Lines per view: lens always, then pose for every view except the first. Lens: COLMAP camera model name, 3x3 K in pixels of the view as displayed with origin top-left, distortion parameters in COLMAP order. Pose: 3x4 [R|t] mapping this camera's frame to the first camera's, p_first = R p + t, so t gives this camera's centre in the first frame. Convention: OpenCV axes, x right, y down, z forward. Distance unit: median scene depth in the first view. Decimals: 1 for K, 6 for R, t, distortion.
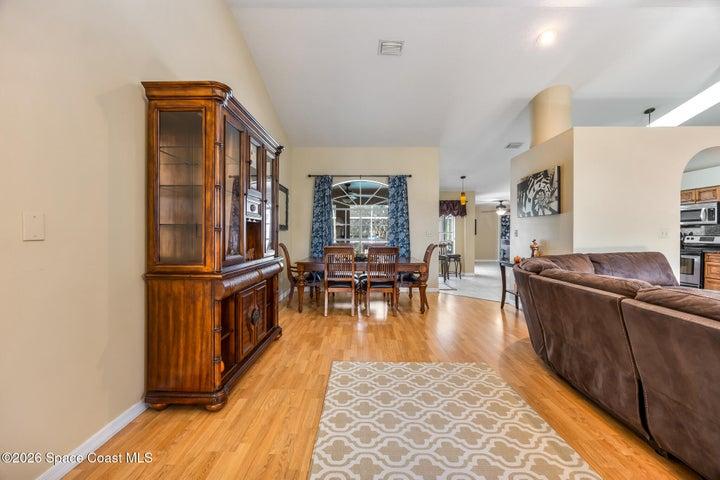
lens RADIAL K [[275.4, 0, 359.0], [0, 275.4, 236.7], [0, 0, 1]] dist [-0.000993, -0.000062]
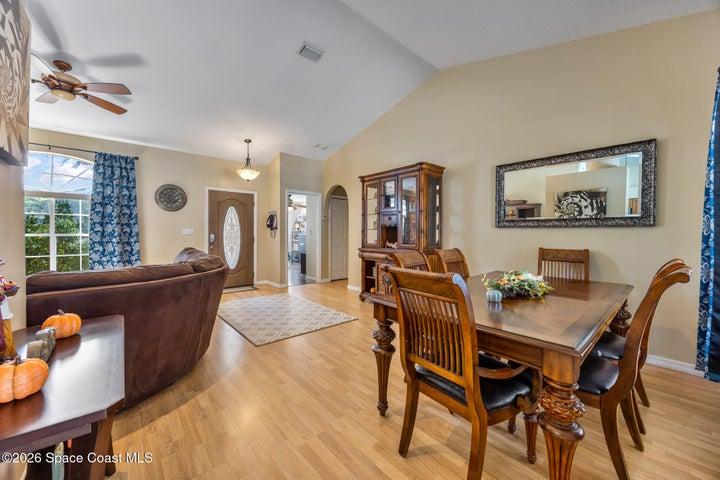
lens RADIAL K [[275.4, 0, 359.0], [0, 275.4, 236.7], [0, 0, 1]] dist [-0.000993, -0.000062]
pose [[-0.750011, 0.001540, -0.661423, 0.630800], [-0.011189, 0.999825, 0.015015, -0.007928], [0.661330, 0.018662, -0.749863, 1.499285]]
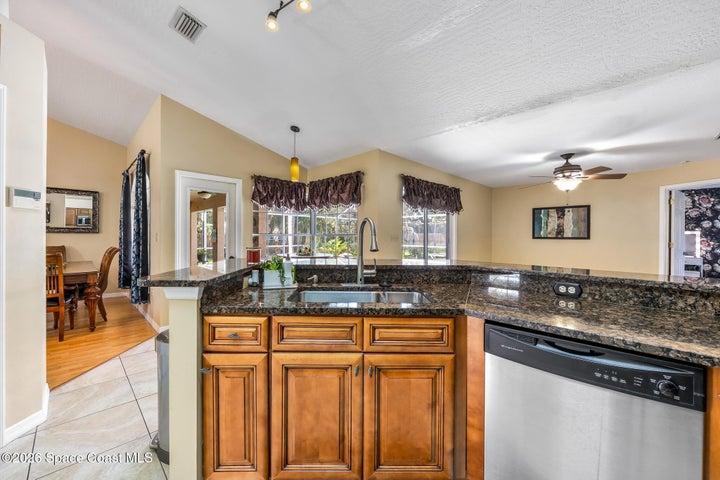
lens RADIAL K [[281.6, 0, 350.2], [0, 281.6, 235.8], [0, 0, 1]] dist [-0.005879, -0.000132]
pose [[0.708969, 0.002509, -0.705235, 1.617110], [-0.008164, 0.999956, -0.004650, -0.021497], [0.705192, 0.009054, 0.708959, 1.358364]]
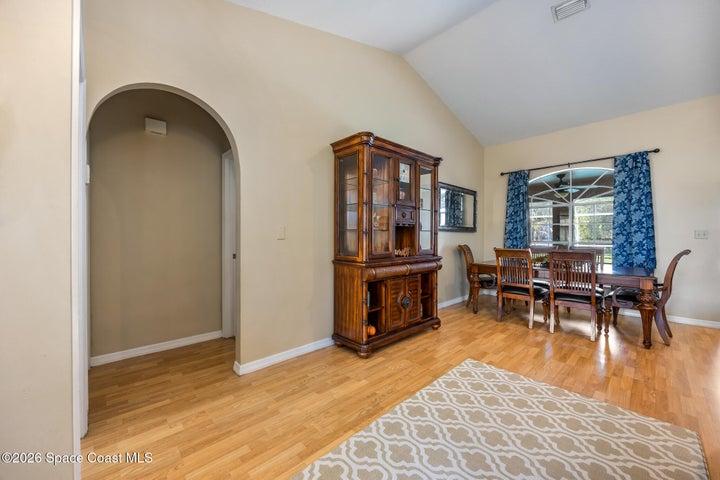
lens RADIAL K [[281.6, 0, 362.9], [0, 281.6, 237.9], [0, 0, 1]] dist [0.000913, 0.000283]
pose [[0.702059, 0.002547, -0.712115, 0.269815], [-0.004882, 0.999987, -0.001236, 0.001668], [0.712102, 0.004344, 0.702062, -0.023239]]
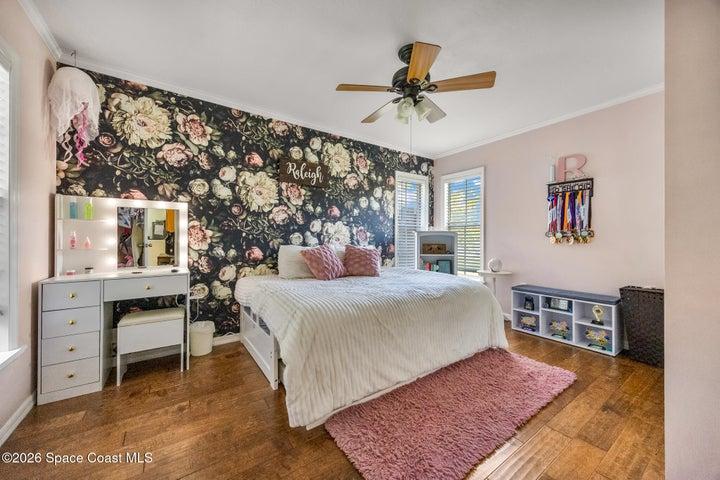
lens RADIAL K [[275.4, 0, 359.0], [0, 275.4, 236.7], [0, 0, 1]] dist [-0.000993, -0.000062]
pose [[0.816793, -0.001130, 0.576930, 1.909324], [0.004885, 0.999976, -0.004958, 0.014416], [-0.576910, 0.006868, 0.816779, 3.461480]]
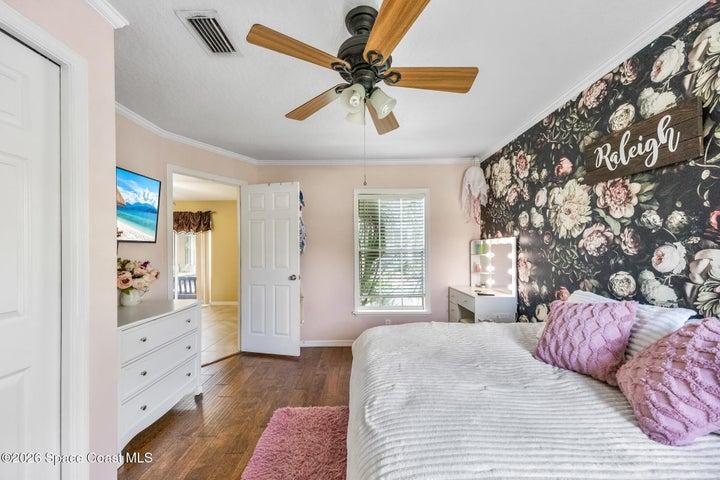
lens RADIAL K [[279.5, 0, 366.8], [0, 279.5, 249.5], [0, 0, 1]] dist [0.000689, 0.000047]
pose [[0.004561, -0.005623, -0.999974, 2.752275], [-0.001909, 0.999982, -0.005632, -0.039203], [0.999988, 0.001935, 0.004550, 3.888501]]
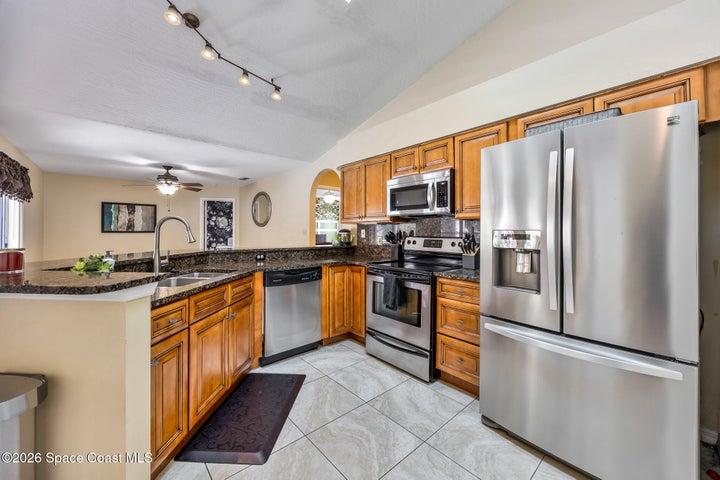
lens RADIAL K [[279.0, 0, 359.9], [0, 279.0, 231.8], [0, 0, 1]] dist [-0.000886, -0.000096]
pose [[0.738899, 0.000071, 0.673817, 1.199357], [0.001762, 0.999996, -0.002037, -0.019579], [-0.673814, 0.002692, 0.738896, 1.045235]]
